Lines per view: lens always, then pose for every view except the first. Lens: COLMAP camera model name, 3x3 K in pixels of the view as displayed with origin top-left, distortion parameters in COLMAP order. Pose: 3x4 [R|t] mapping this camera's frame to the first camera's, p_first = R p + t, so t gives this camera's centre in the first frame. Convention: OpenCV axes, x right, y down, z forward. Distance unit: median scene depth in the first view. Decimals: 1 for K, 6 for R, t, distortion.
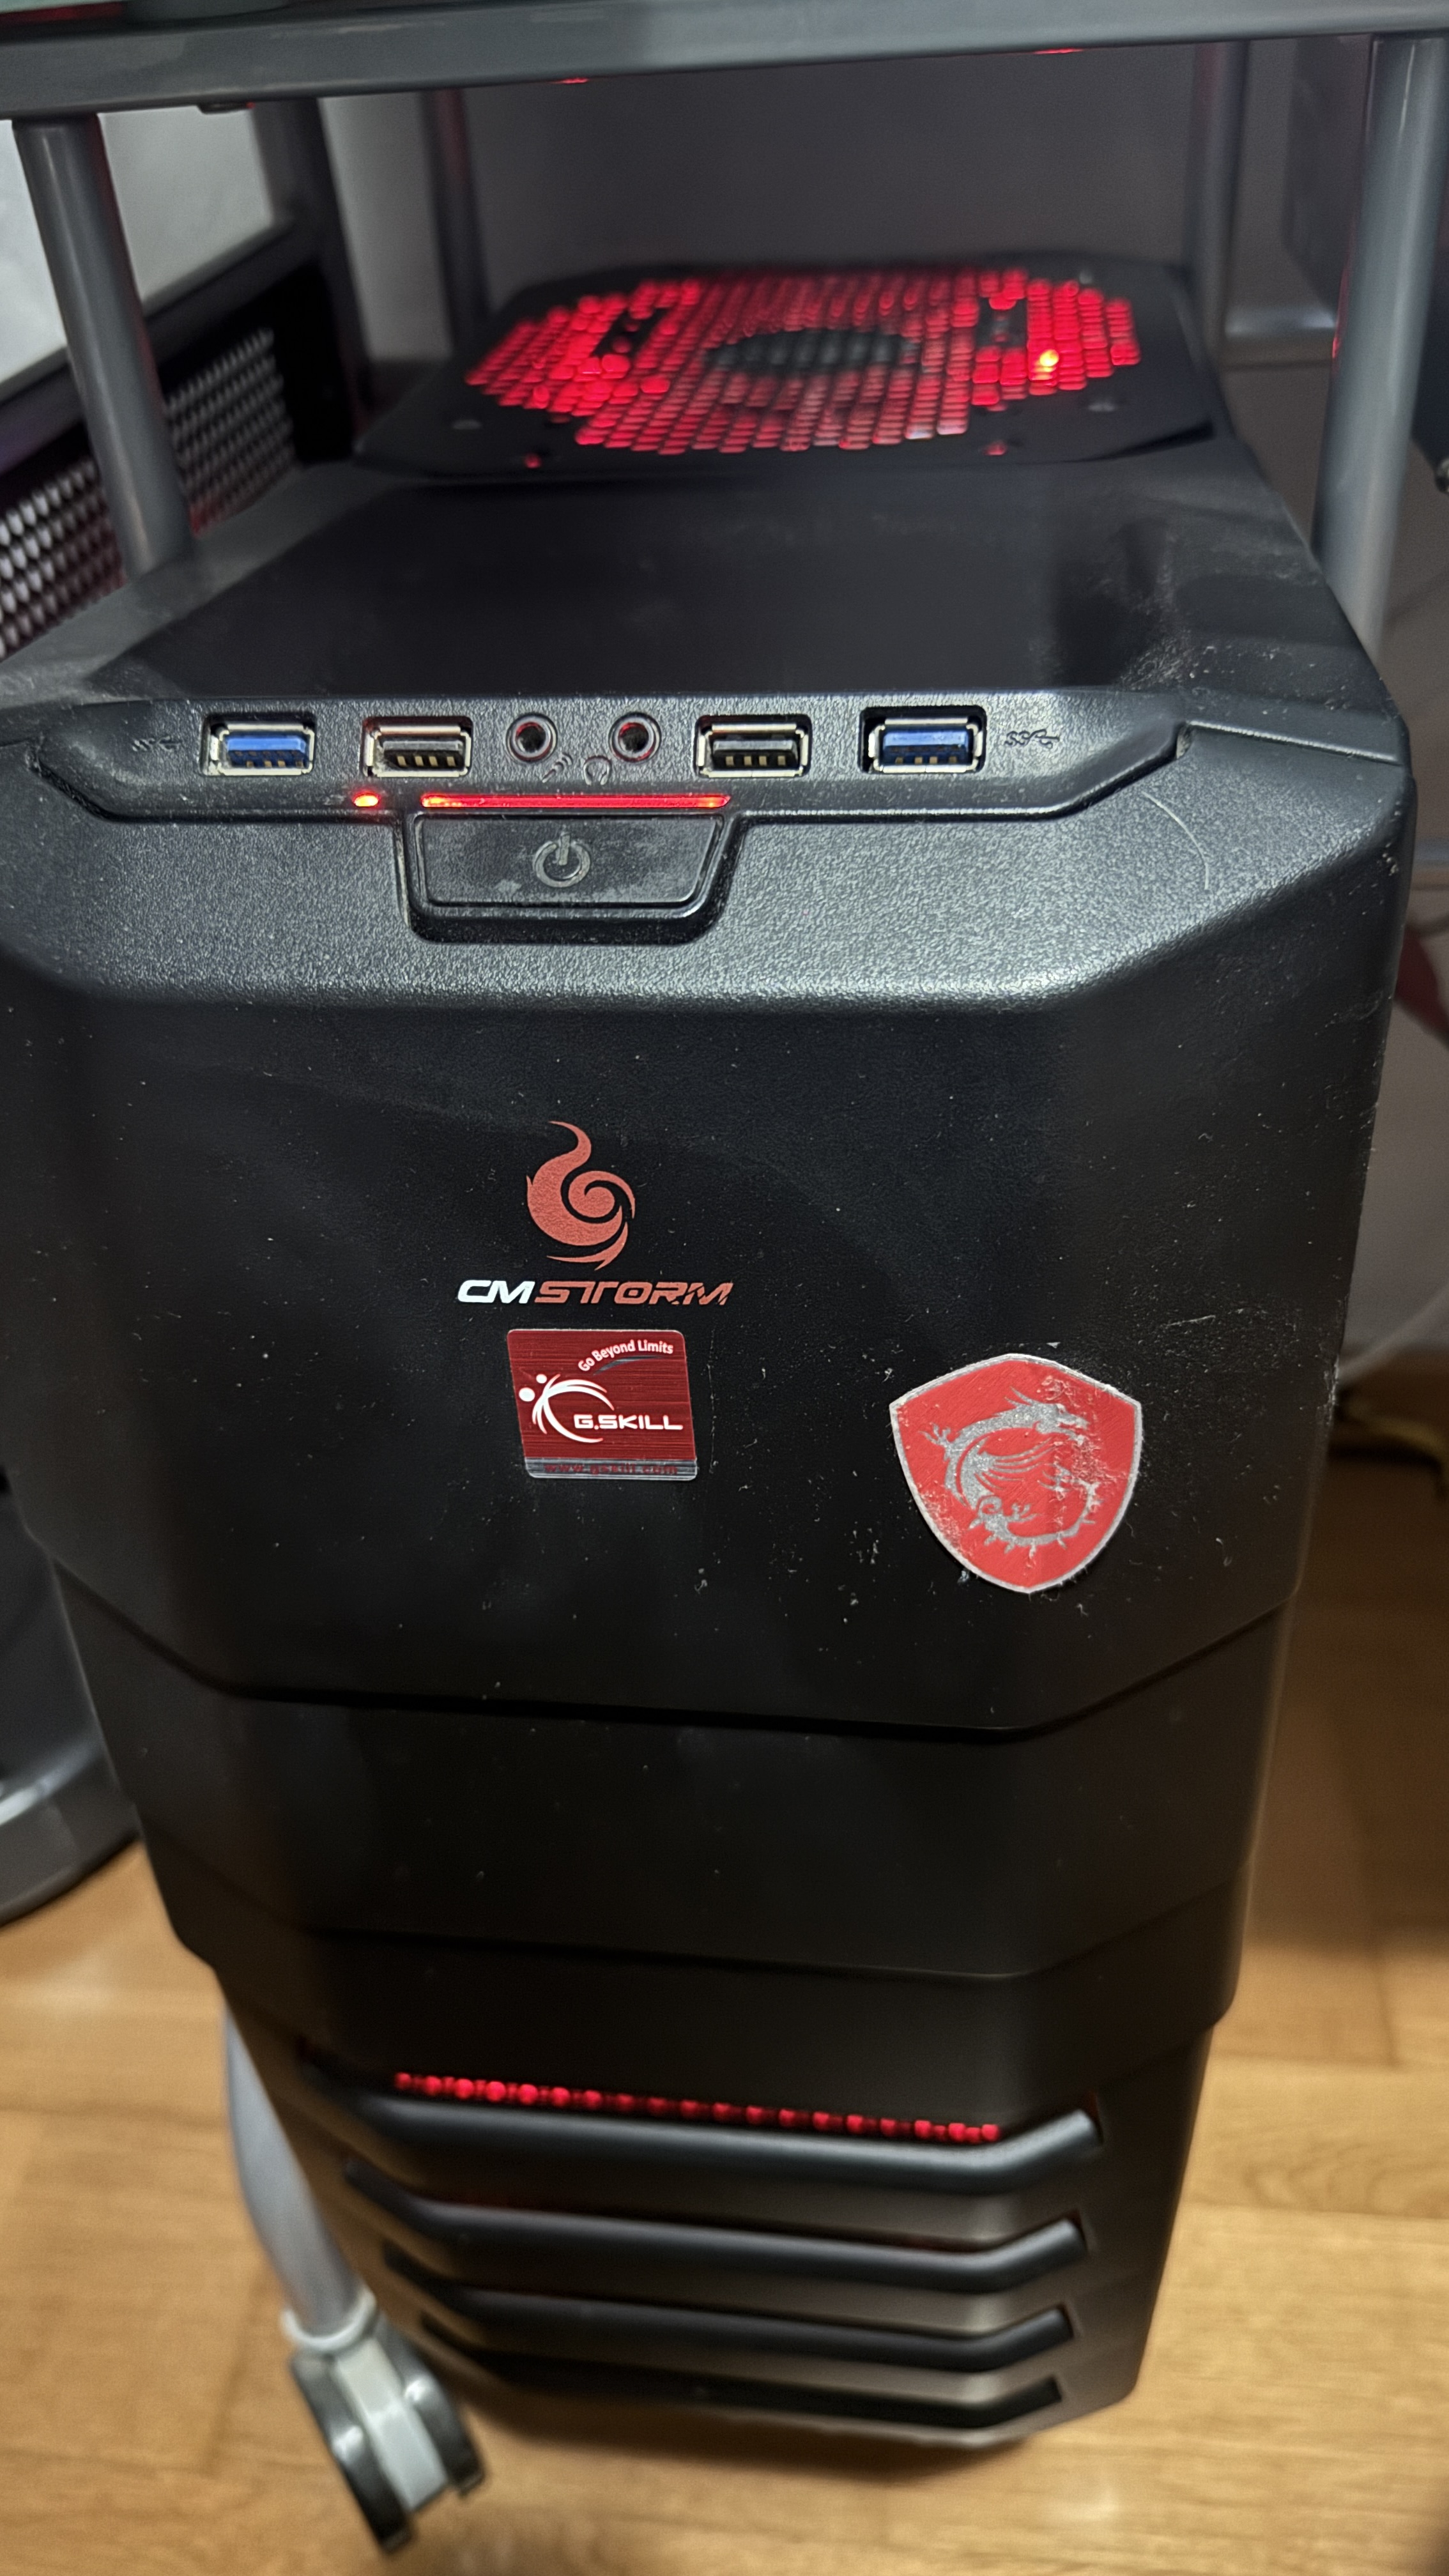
lens RADIAL K [[1869.8, 0, 724.5], [0, 1869.8, 1288.0], [0, 0, 1]] dist [0.096671, -0.106869]
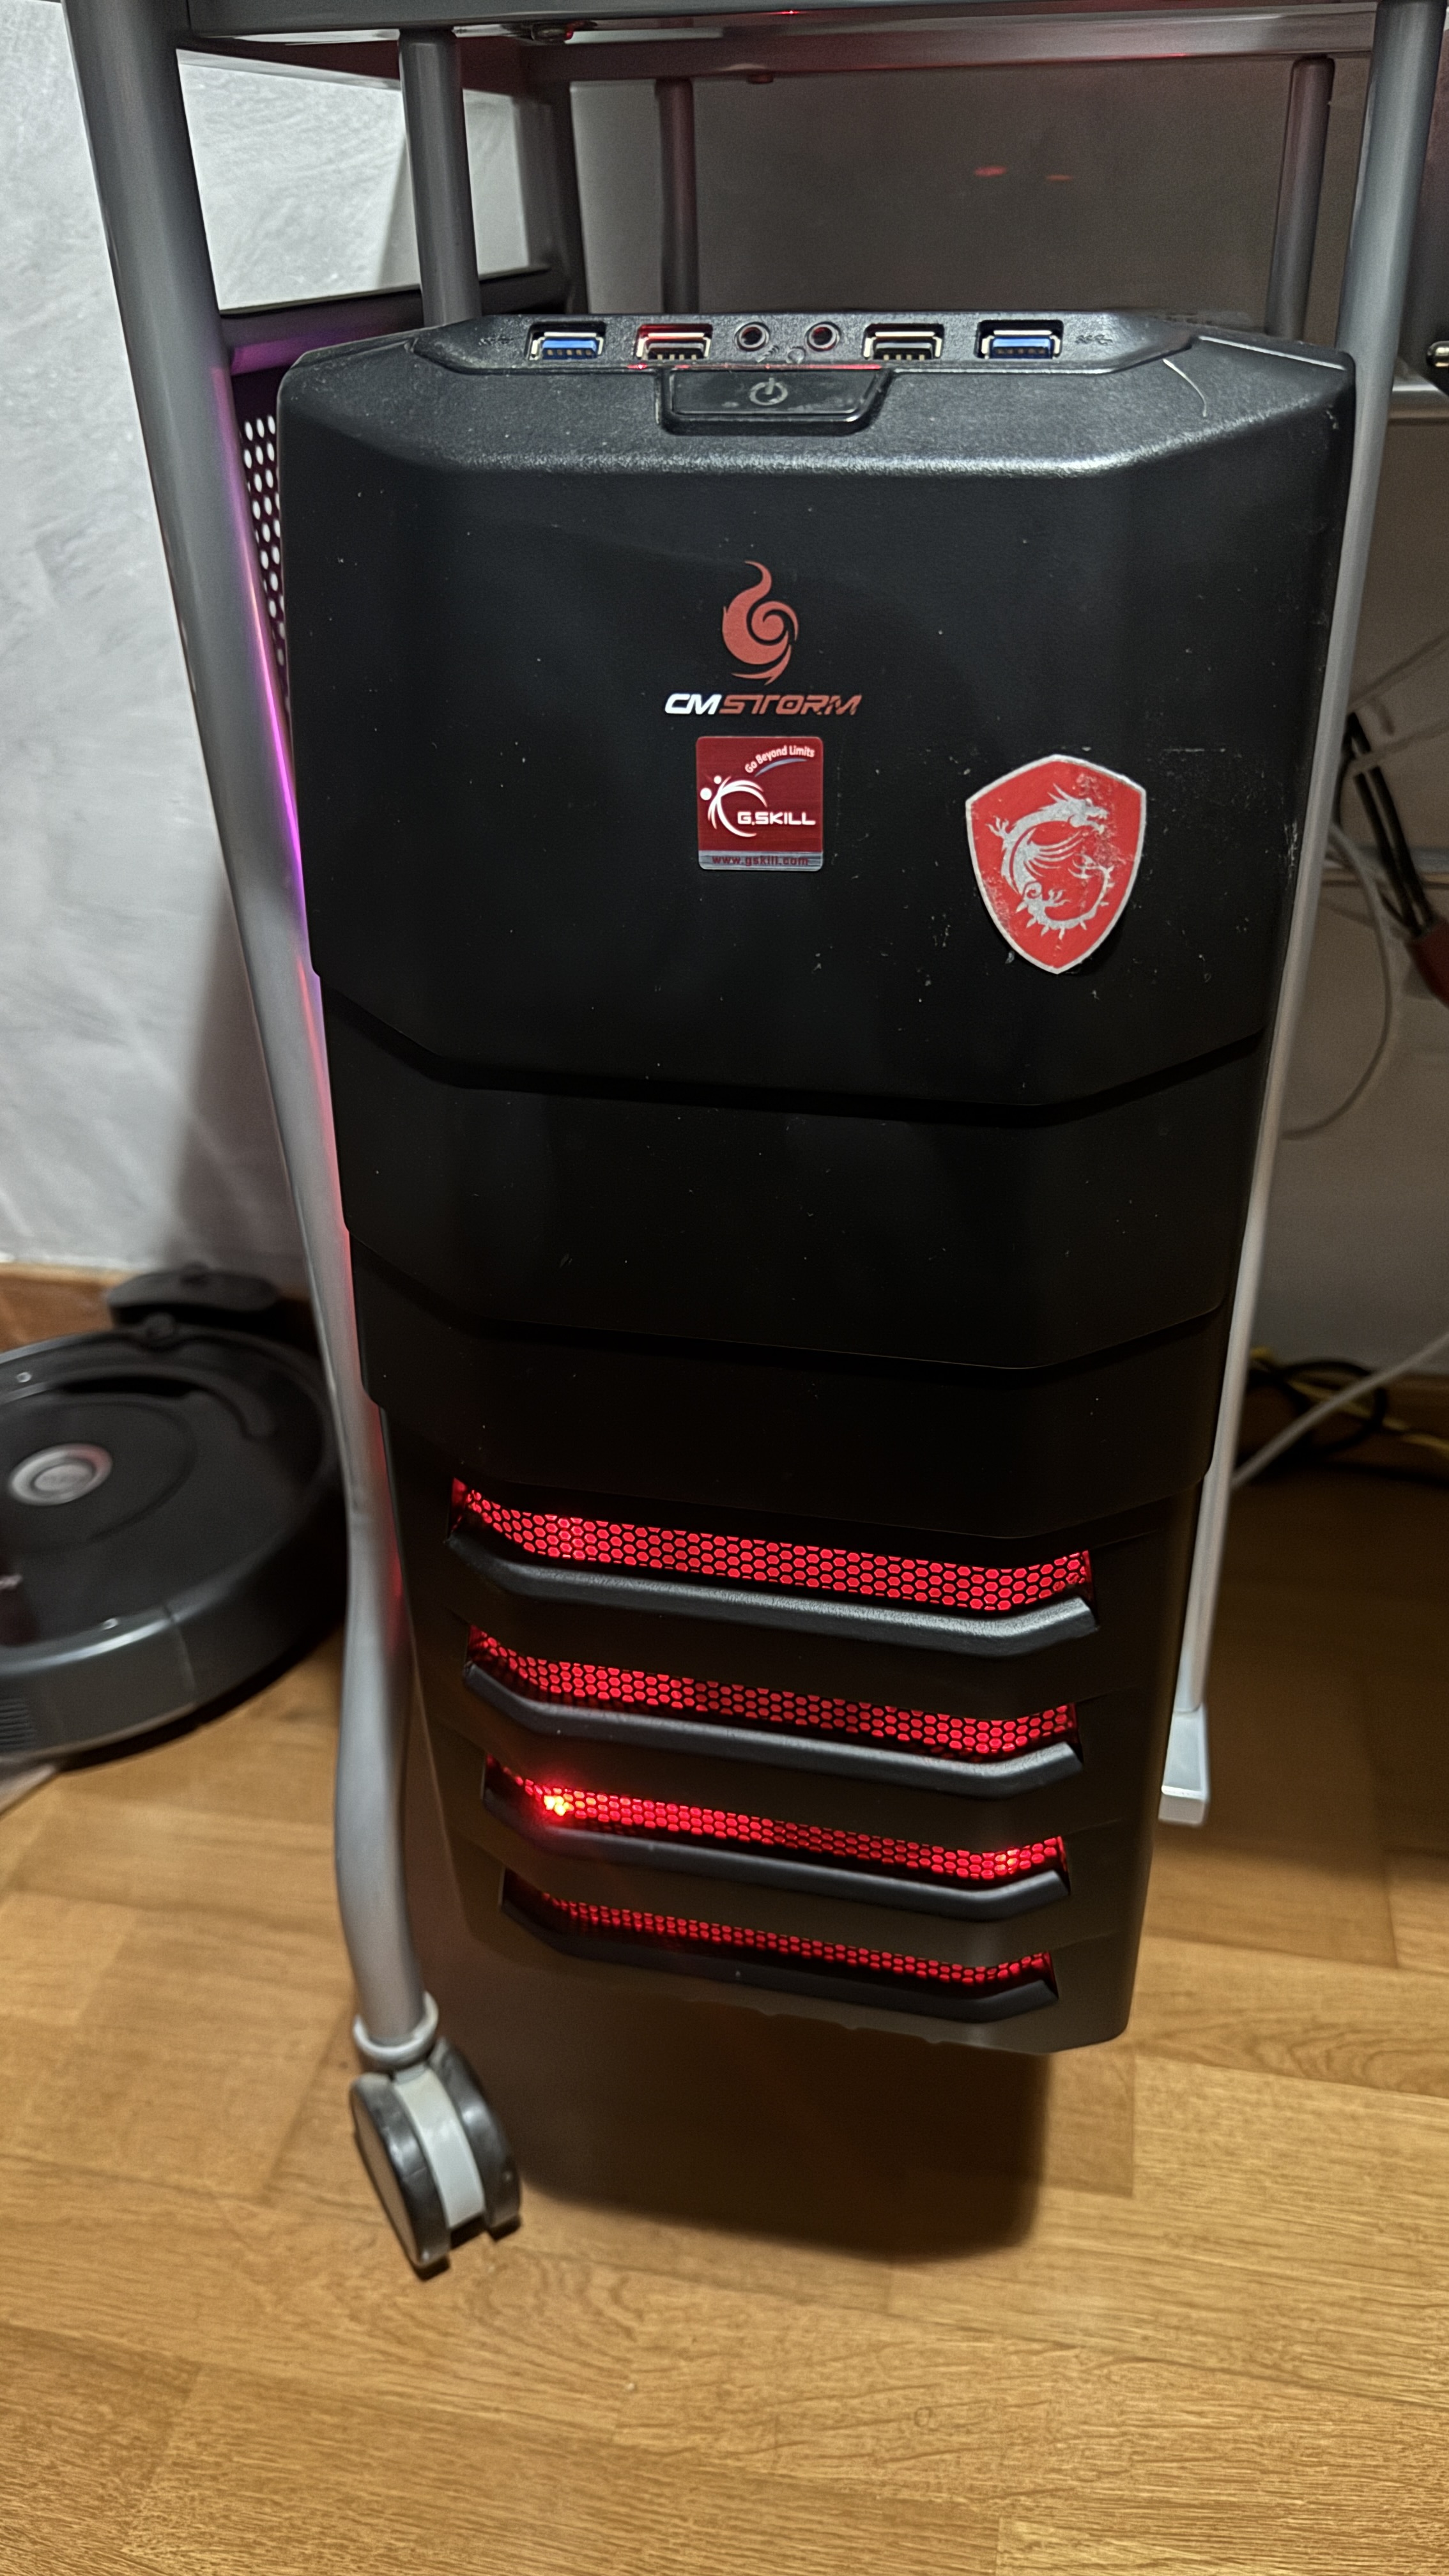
lens RADIAL K [[1846.2, 0, 738.7], [0, 1846.2, 1286.6], [0, 0, 1]] dist [0.160680, -0.297451]
pose [[0.995973, 0.078079, -0.044061, 0.008941], [-0.084141, 0.983727, -0.158748, 0.639101], [0.030949, 0.161816, 0.986336, -0.313959]]
